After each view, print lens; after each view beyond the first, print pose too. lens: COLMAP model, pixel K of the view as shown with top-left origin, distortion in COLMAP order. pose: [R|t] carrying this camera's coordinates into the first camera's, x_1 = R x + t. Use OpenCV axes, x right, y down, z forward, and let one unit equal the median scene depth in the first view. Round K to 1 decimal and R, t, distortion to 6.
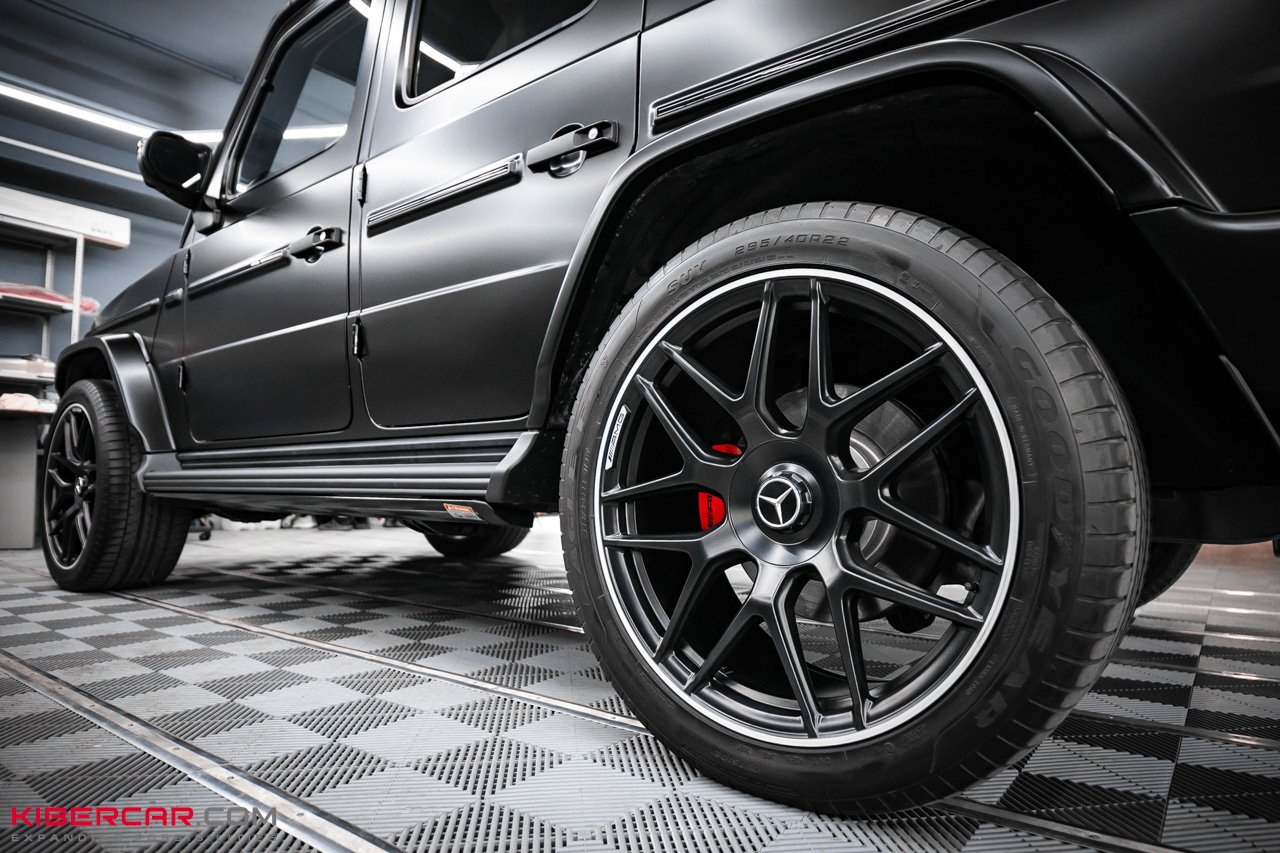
lens RADIAL K [[776.3, 0, 646.4], [0, 776.3, 440.1], [0, 0, 1]] dist [0.000232, -0.032869]
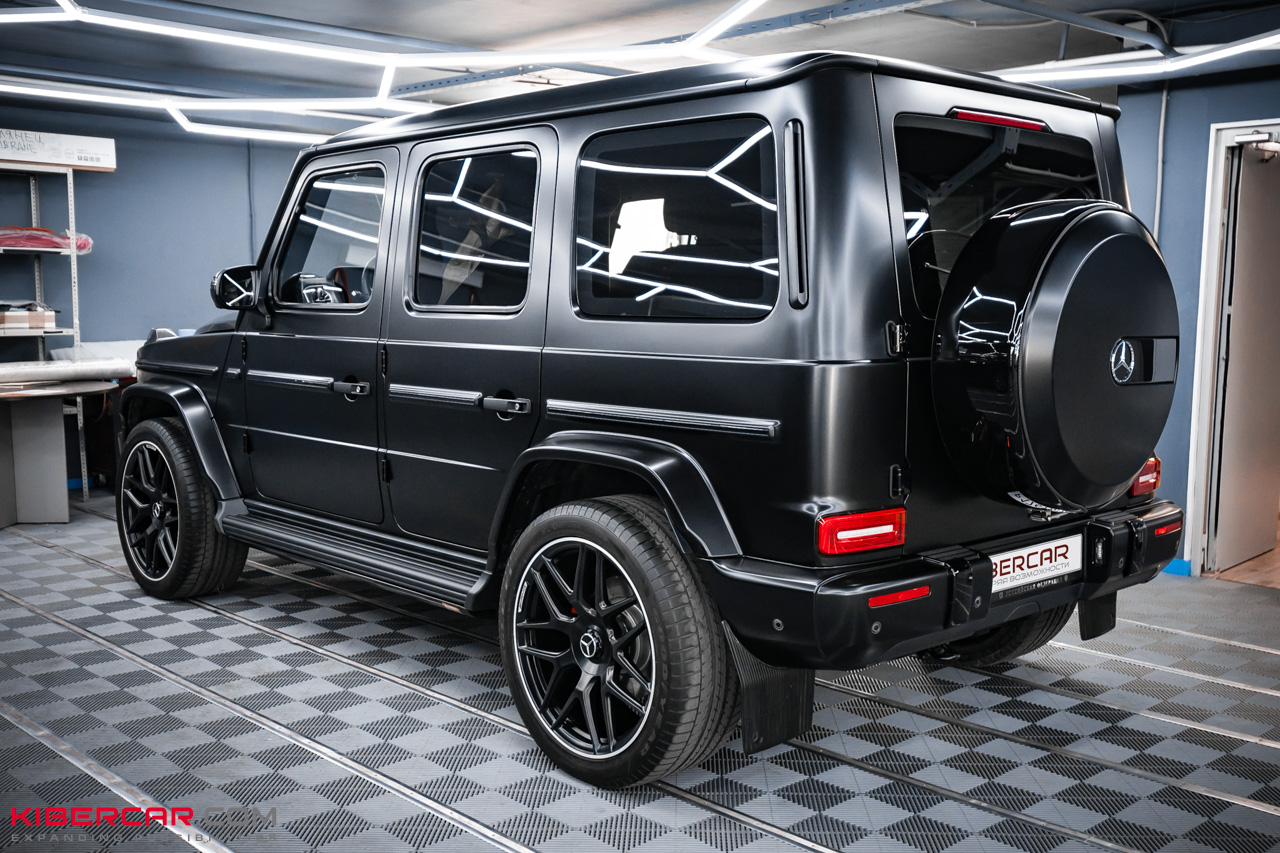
lens RADIAL K [[1307.9, 0, 640.0], [0, 1307.9, 426.5], [0, 0, 1]] dist [0.010370, 0.016574]
pose [[0.988299, 0.015209, -0.151766, 0.738370], [0.008706, 0.987768, 0.155685, -0.929626], [0.152278, -0.155185, 0.976078, -2.057900]]
